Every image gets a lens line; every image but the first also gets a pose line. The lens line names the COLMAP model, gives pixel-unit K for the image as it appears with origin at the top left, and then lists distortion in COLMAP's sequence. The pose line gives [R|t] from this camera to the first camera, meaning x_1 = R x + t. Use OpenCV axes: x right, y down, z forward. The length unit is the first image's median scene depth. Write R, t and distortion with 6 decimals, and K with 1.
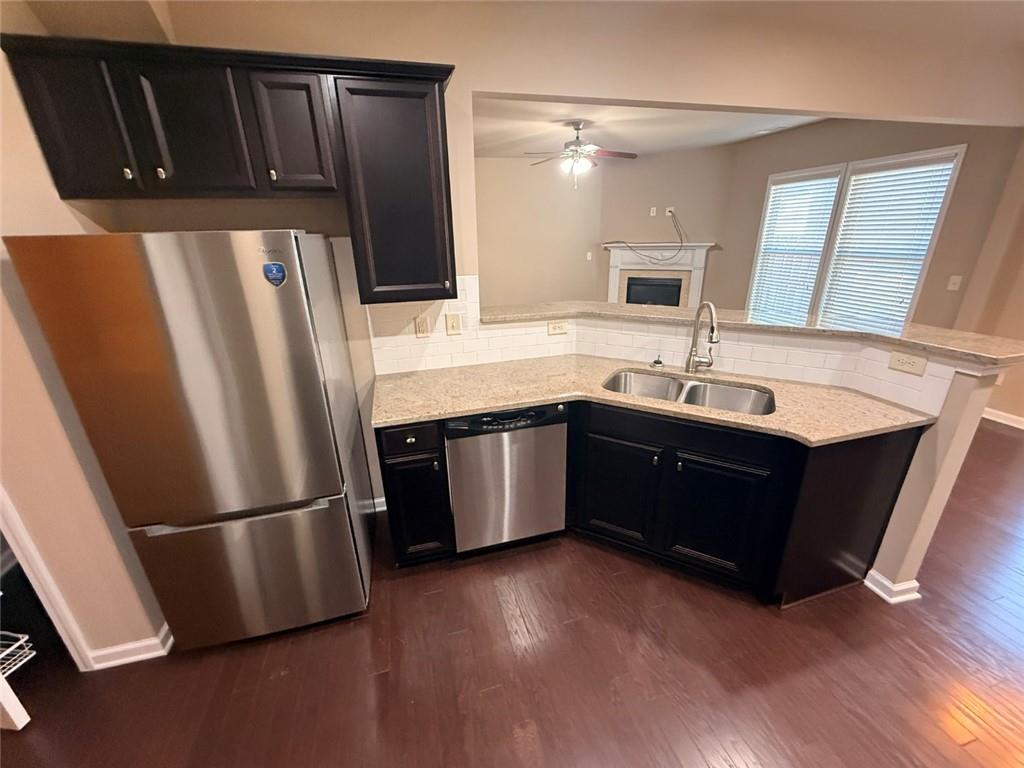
lens RADIAL K [[407.4, 0, 508.6], [0, 407.4, 381.0], [0, 0, 1]] dist [0.000275, 0.000188]
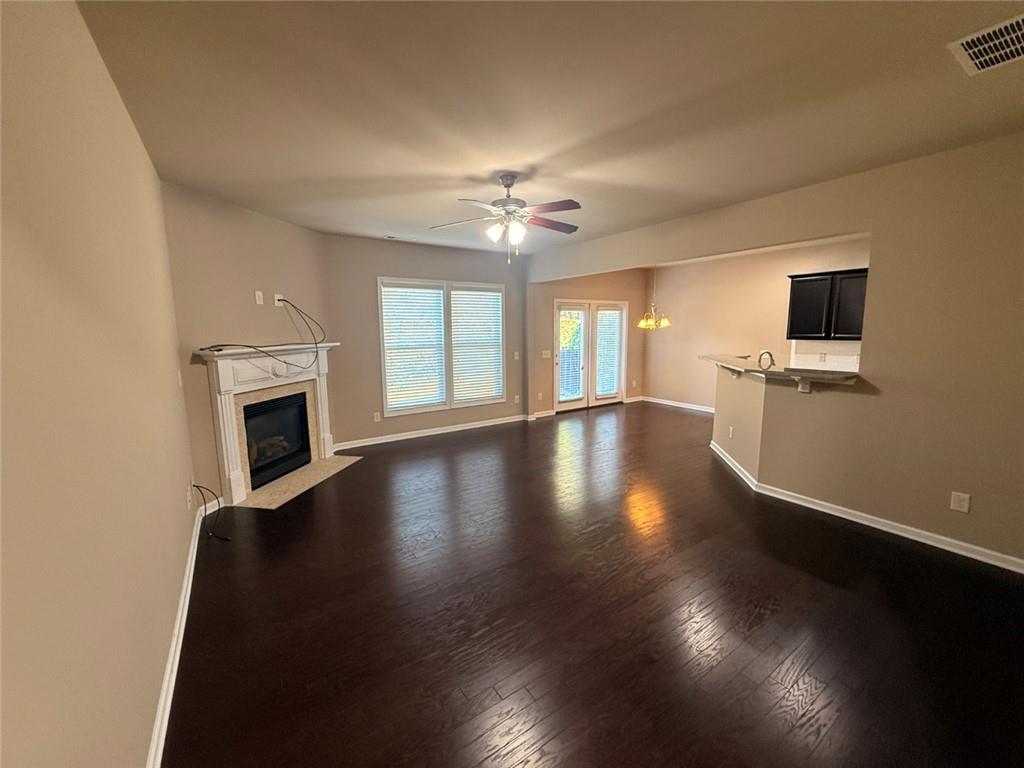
lens RADIAL K [[407.4, 0, 507.1], [0, 407.4, 386.8], [0, 0, 1]] dist [0.000275, 0.000188]
pose [[-0.313153, -0.106403, 0.943723, -0.426096], [0.345356, 0.912913, 0.217528, -0.348846], [-0.884683, 0.394040, -0.249135, 1.027783]]
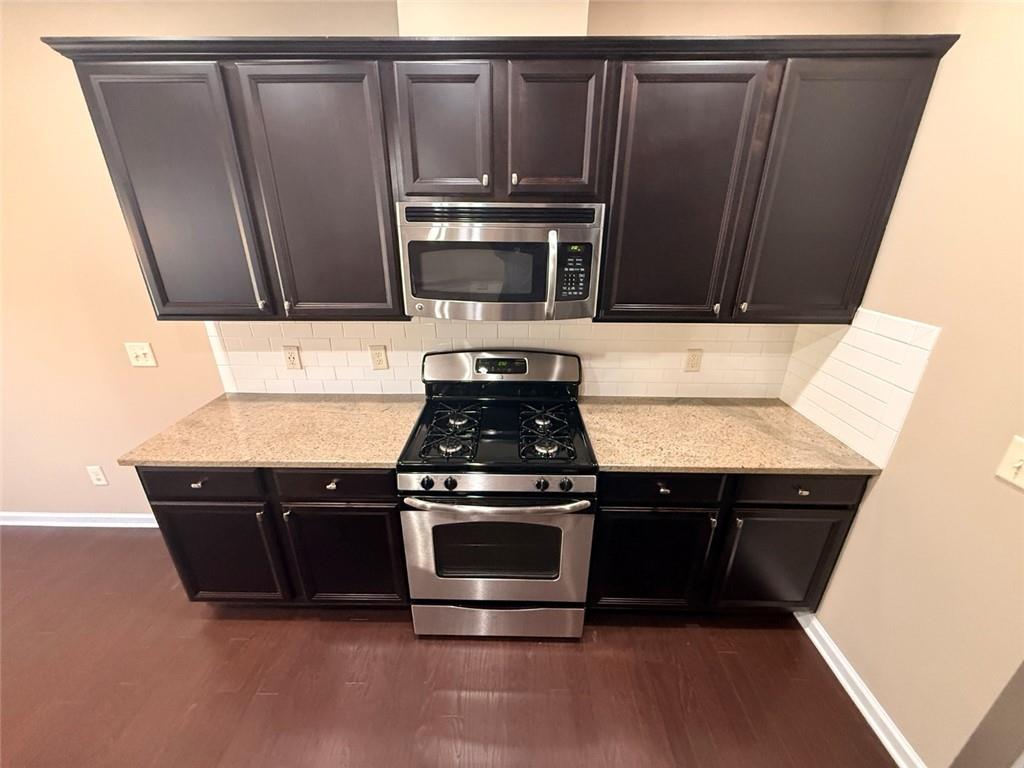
lens RADIAL K [[407.4, 0, 513.1], [0, 407.4, 380.1], [0, 0, 1]] dist [0.000275, 0.000188]
pose [[-0.960575, -0.083934, 0.265047, 0.038084], [0.115704, 0.746170, 0.655624, -0.107331], [-0.252800, 0.660443, -0.707041, 0.234205]]
